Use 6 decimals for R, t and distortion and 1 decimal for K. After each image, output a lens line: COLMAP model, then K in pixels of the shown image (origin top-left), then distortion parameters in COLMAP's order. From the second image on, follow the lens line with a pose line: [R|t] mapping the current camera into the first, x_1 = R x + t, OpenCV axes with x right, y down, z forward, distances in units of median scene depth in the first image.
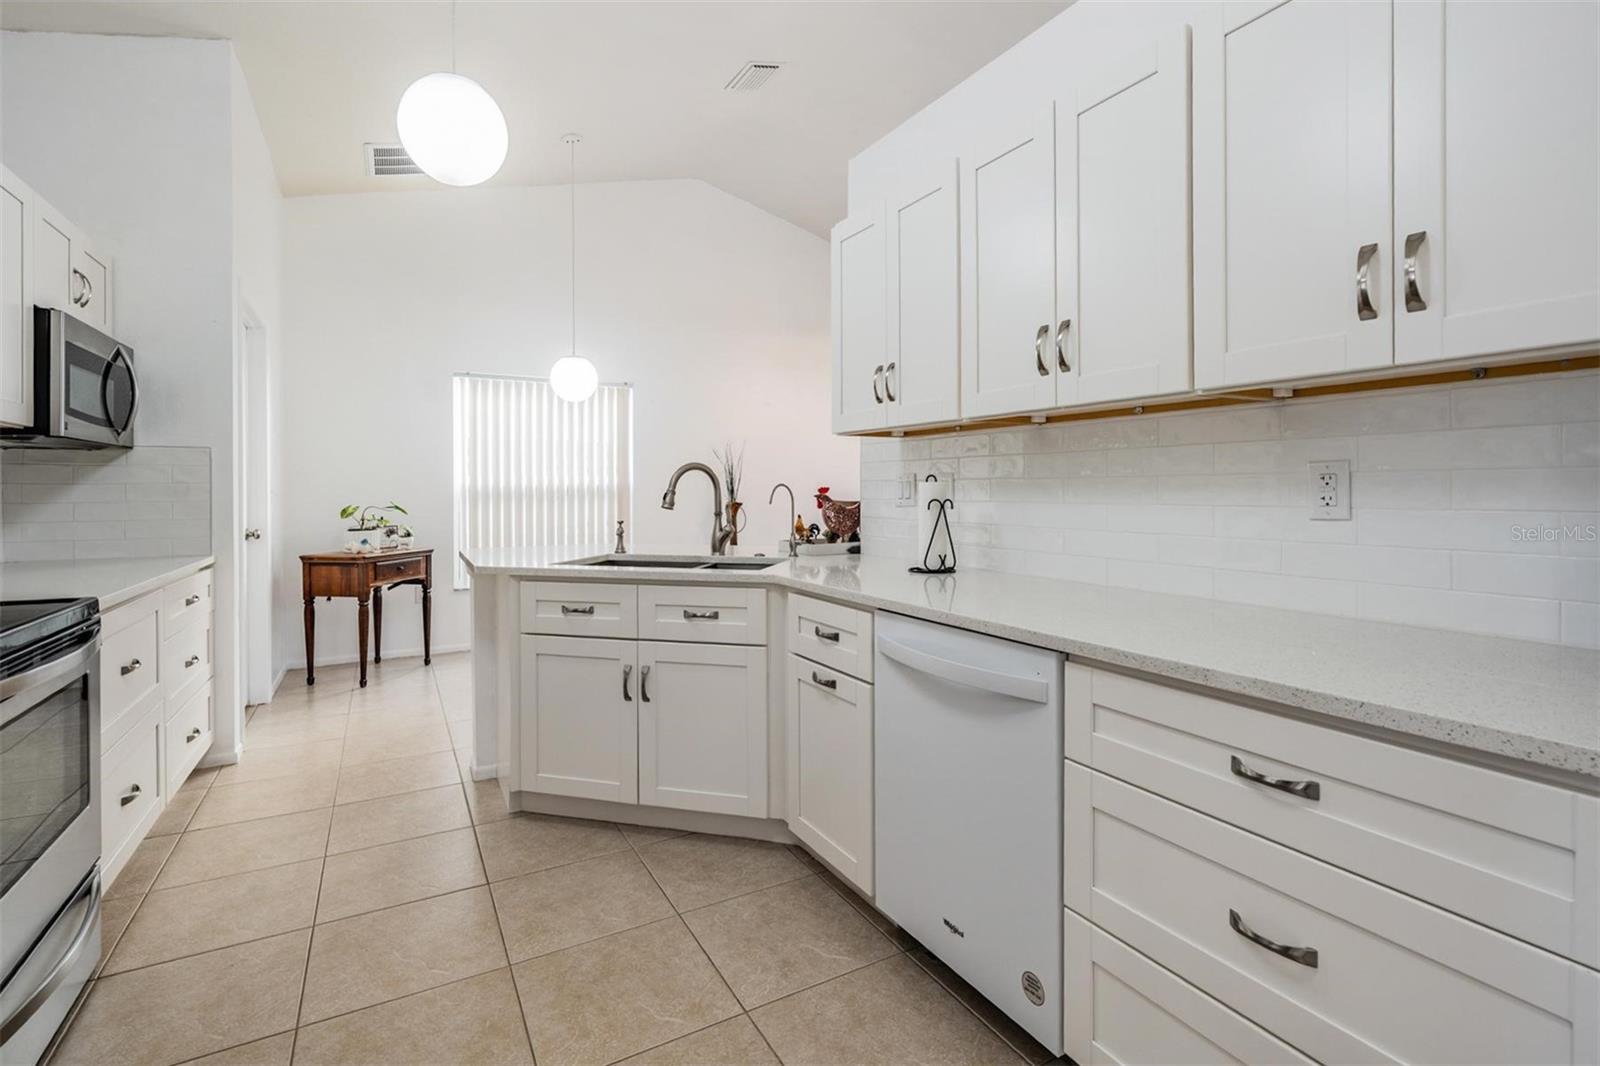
lens RADIAL K [[746.6, 0, 805.2], [0, 746.6, 497.1], [0, 0, 1]] dist [-0.000341, -0.000846]
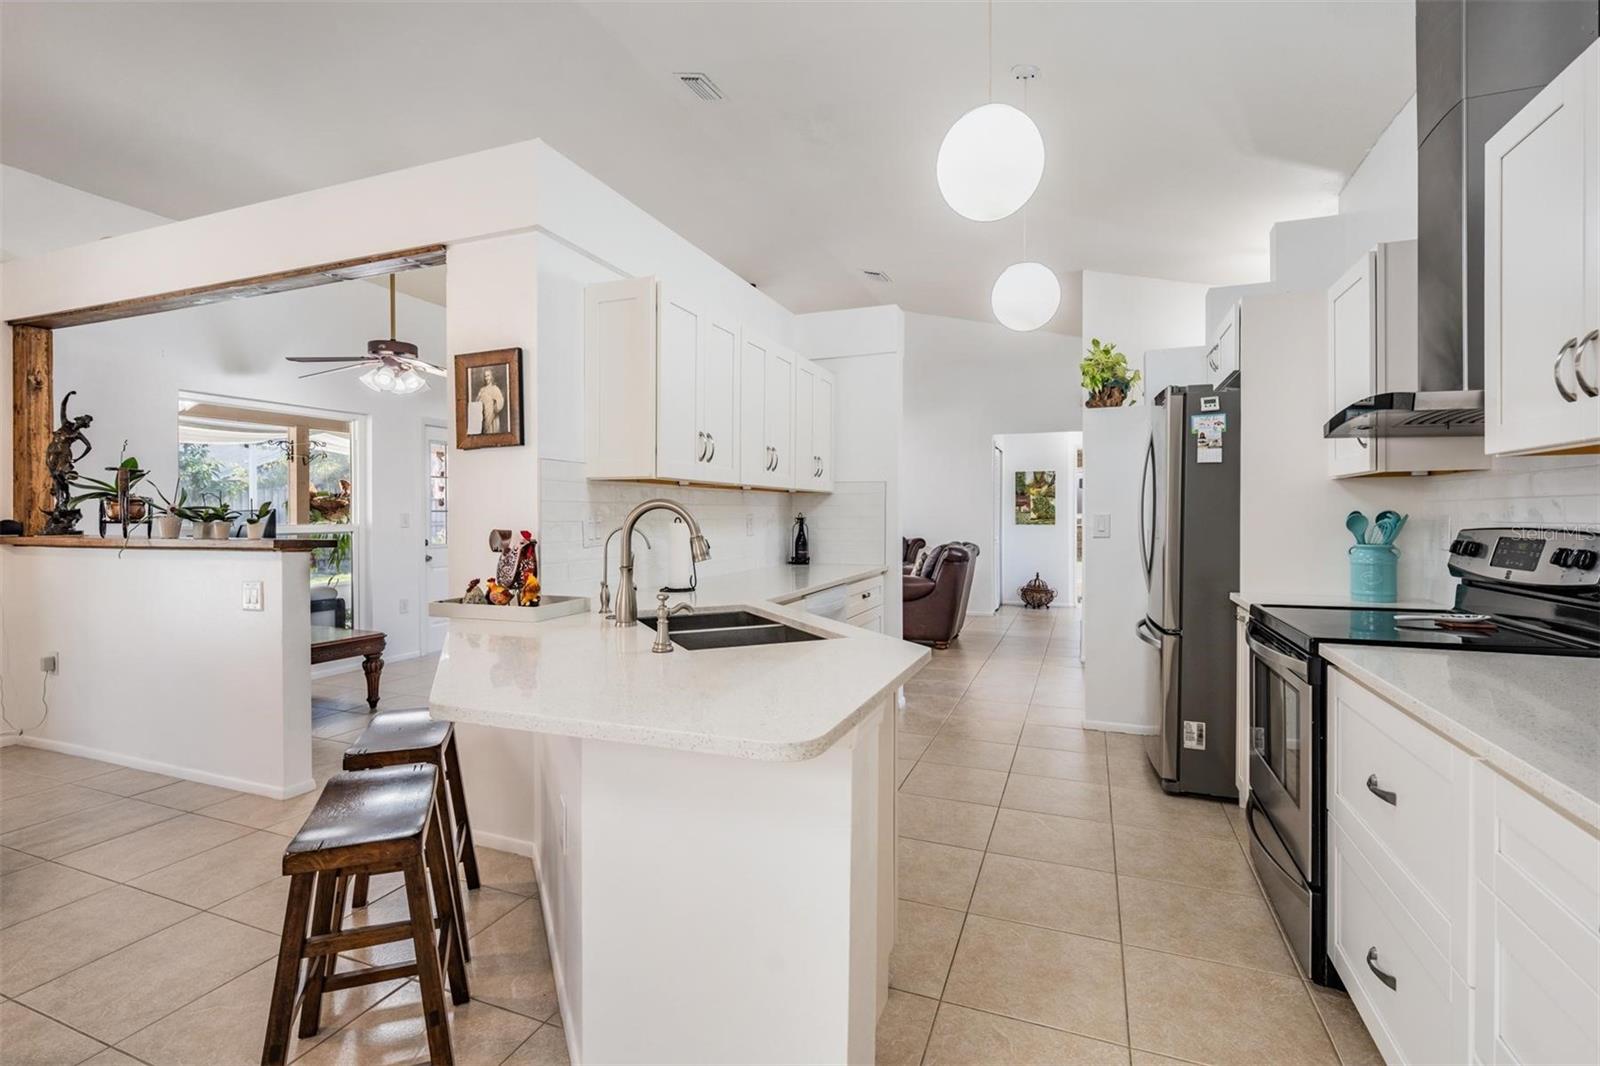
lens RADIAL K [[730.3, 0, 797.0], [0, 730.3, 521.1], [0, 0, 1]] dist [0.000596, -0.000503]
pose [[-0.627248, -0.001914, 0.778818, -0.888605], [0.012215, 0.999850, 0.012295, -0.035203], [-0.778724, 0.017225, -0.627130, 1.509811]]
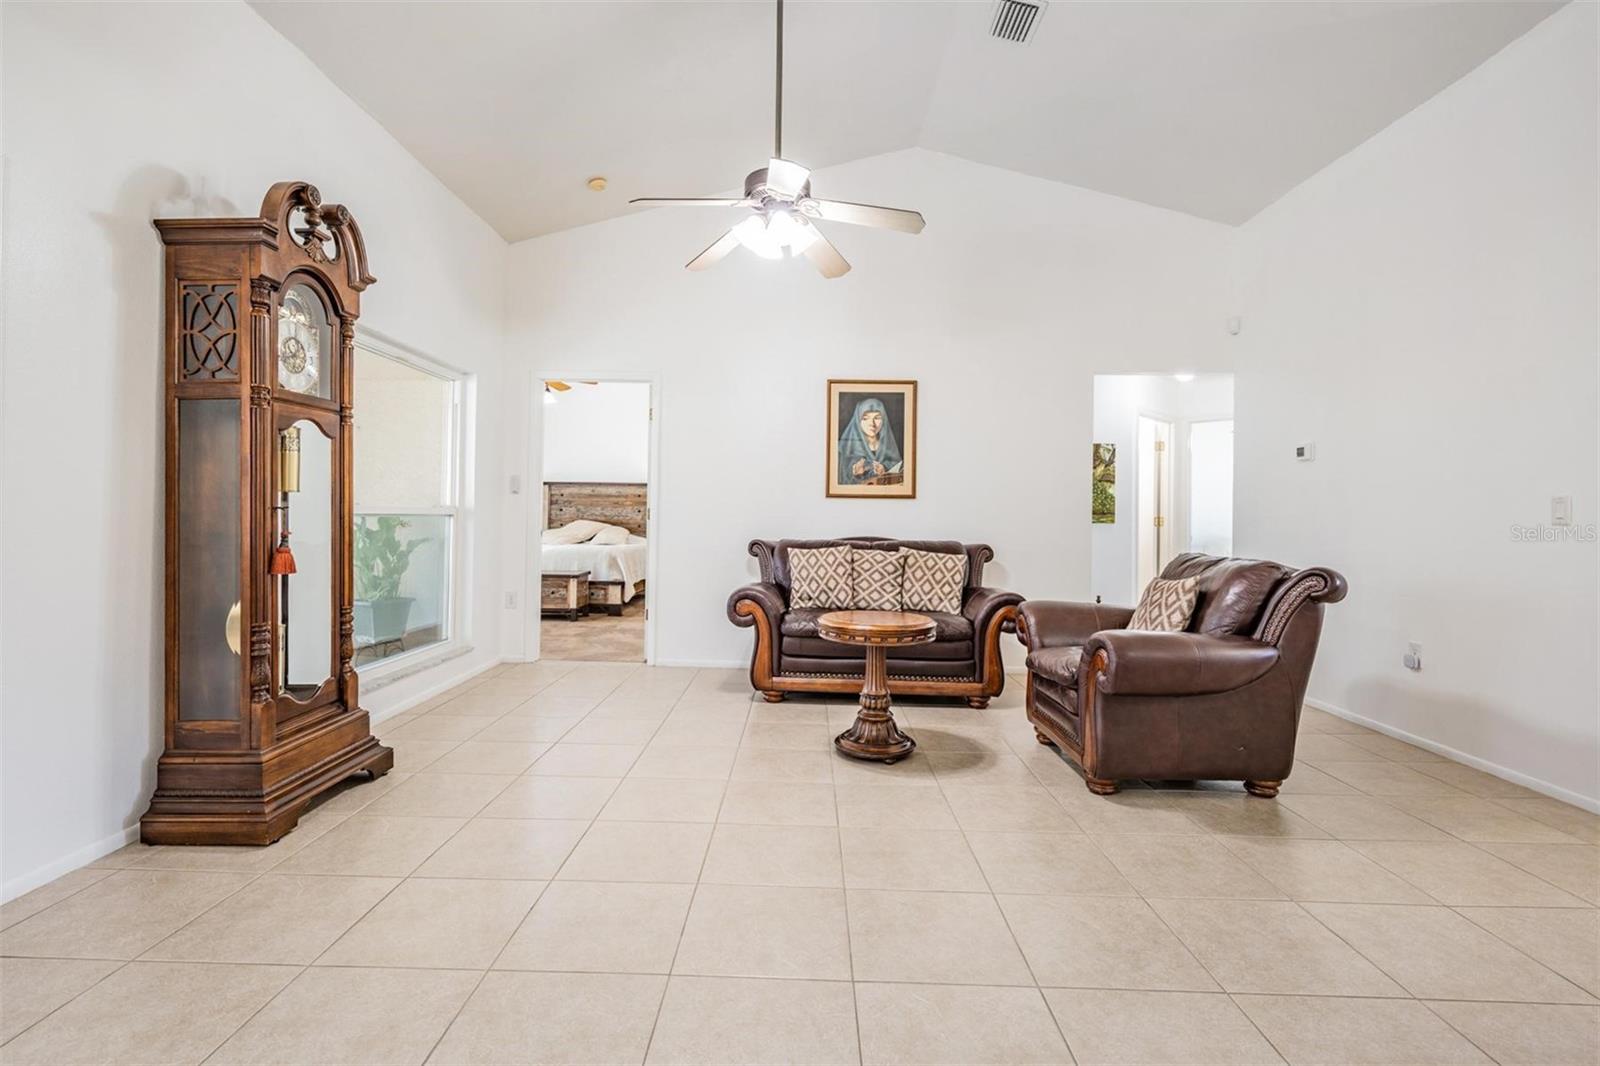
lens RADIAL K [[738.6, 0, 795.5], [0, 738.6, 508.7], [0, 0, 1]] dist [-0.001699, -0.000898]
pose [[-0.862697, -0.000509, 0.505721, 0.772348], [-0.002871, 0.999988, -0.003891, 0.005743], [-0.505713, -0.004809, -0.862688, 0.917778]]
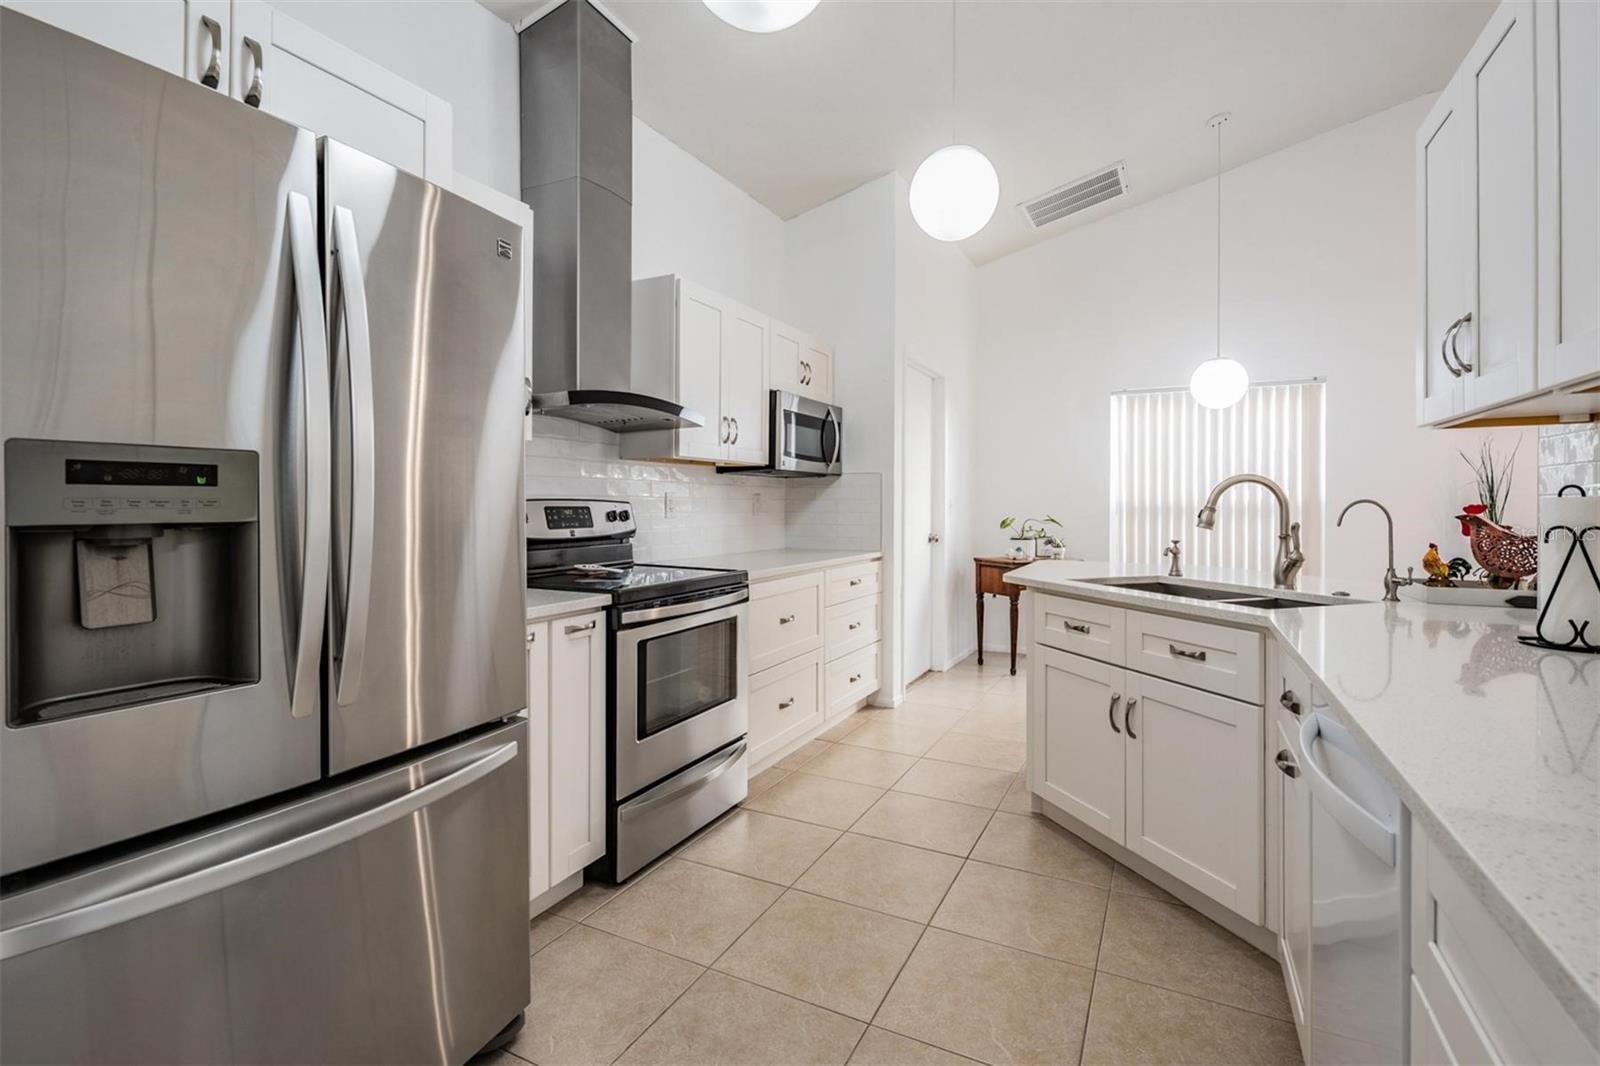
lens RADIAL K [[738.6, 0, 795.5], [0, 738.6, 508.7], [0, 0, 1]] dist [-0.001699, -0.000898]
pose [[0.549163, 0.010526, -0.835649, 0.291656], [-0.013979, 0.999896, 0.003408, -0.003760], [0.835598, 0.009810, 0.549254, 0.145677]]
